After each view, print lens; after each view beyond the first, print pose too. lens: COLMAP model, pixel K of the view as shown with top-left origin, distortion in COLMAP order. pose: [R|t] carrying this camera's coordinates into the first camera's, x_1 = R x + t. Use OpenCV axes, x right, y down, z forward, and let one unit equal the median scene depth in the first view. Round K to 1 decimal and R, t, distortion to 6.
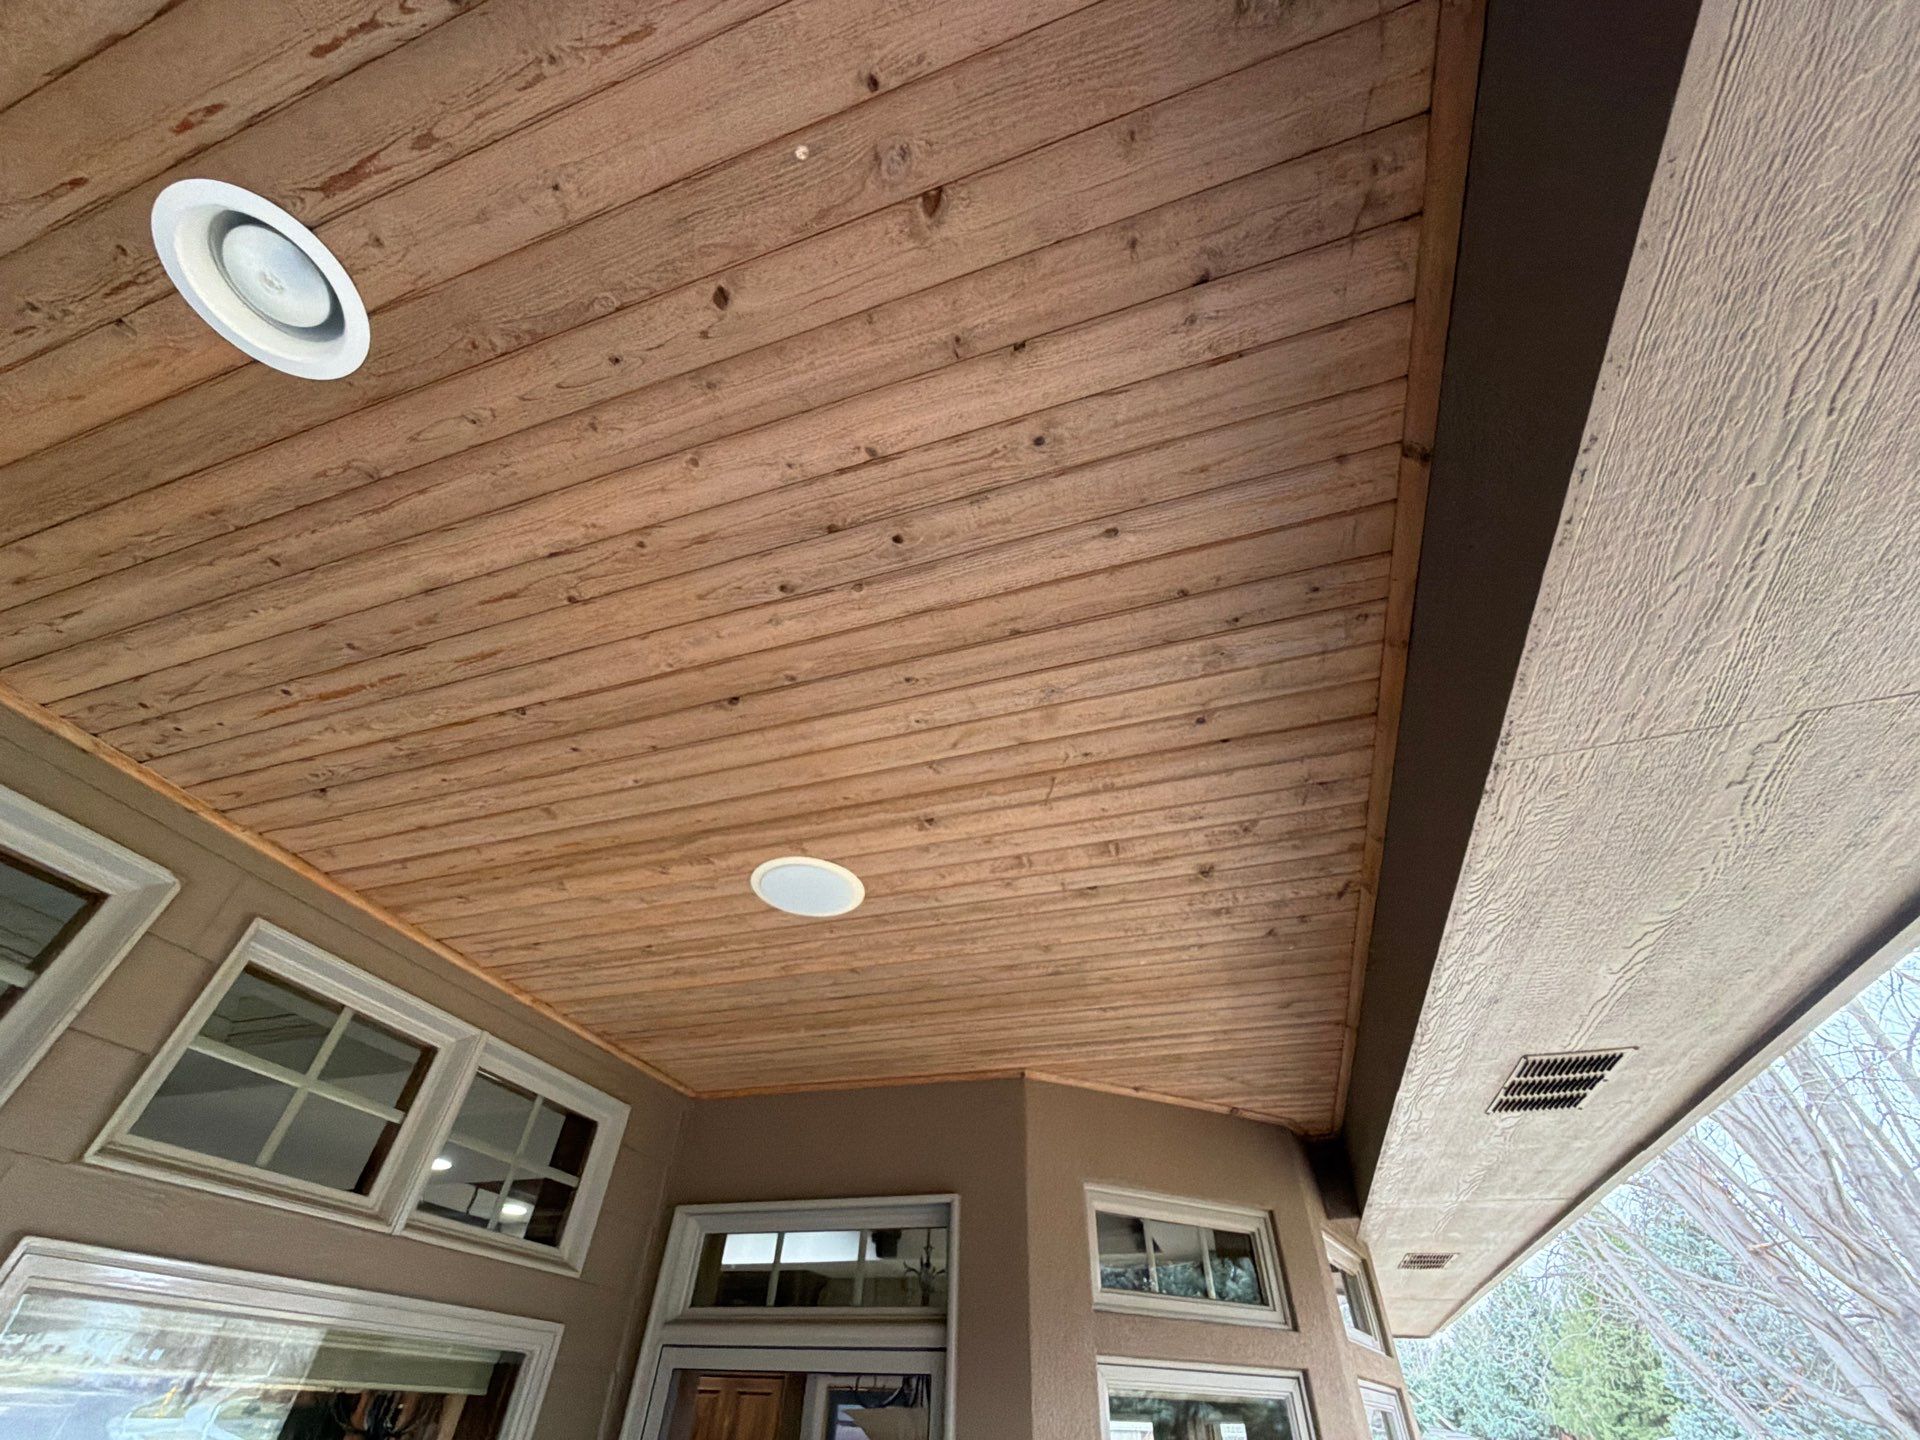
lens RADIAL K [[762.9, 0, 957.6], [0, 762.9, 719.2], [0, 0, 1]] dist [-0.001570, 0.000707]
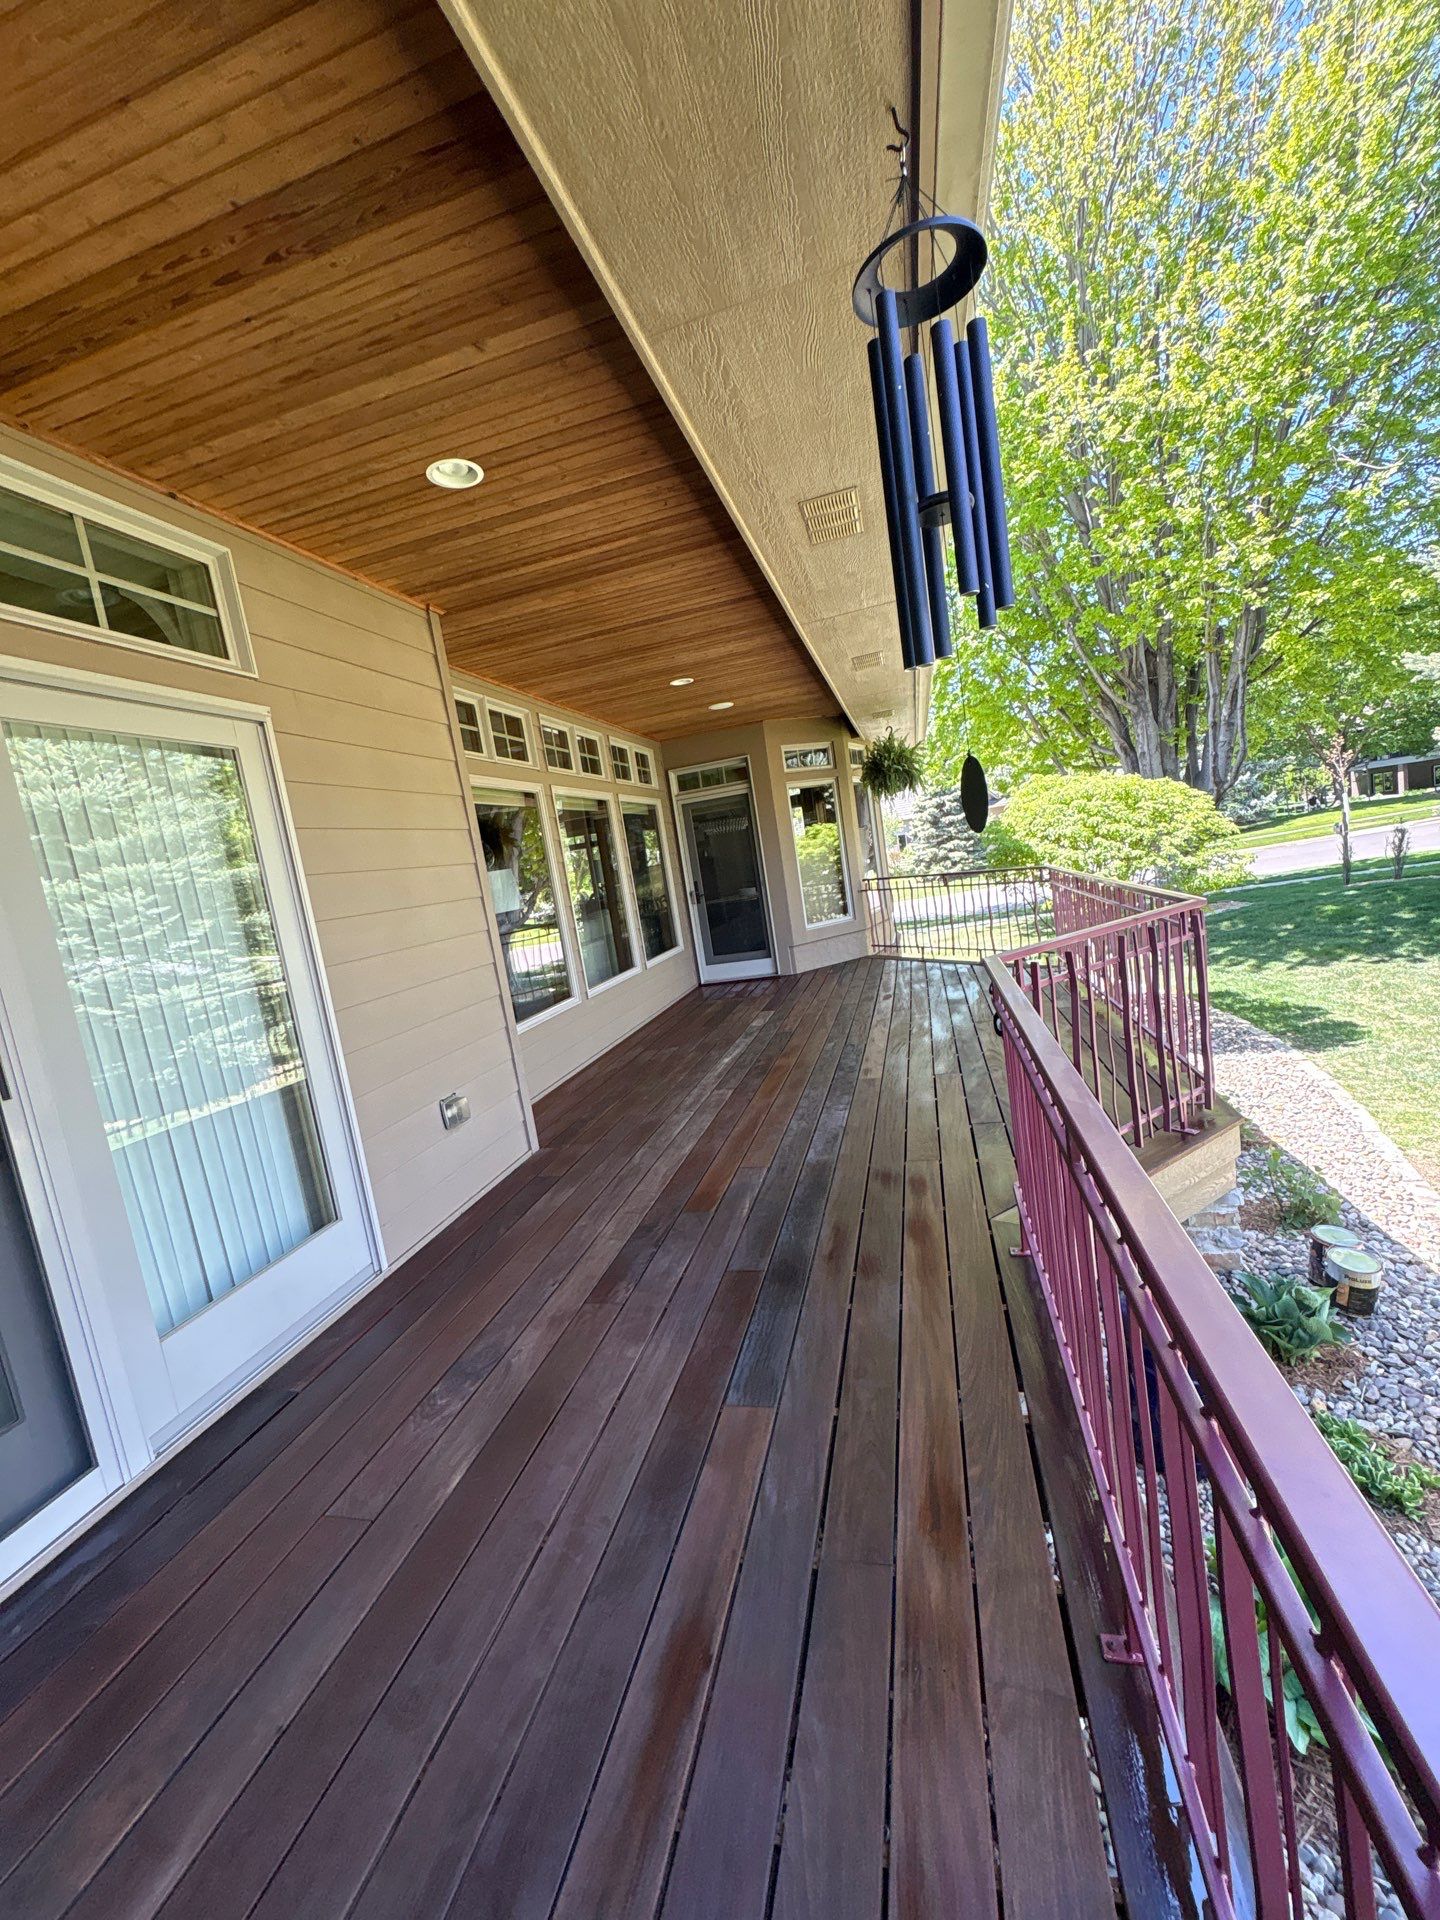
lens RADIAL K [[762.9, 0, 720.0], [0, 762.9, 960.0], [0, 0, 1]] dist [-0.001570, 0.000707]
pose [[0.982455, -0.182394, 0.038908, -0.372492], [0.086958, 0.632565, 0.769610, -1.304524], [-0.164984, -0.752724, 0.637328, -1.695571]]
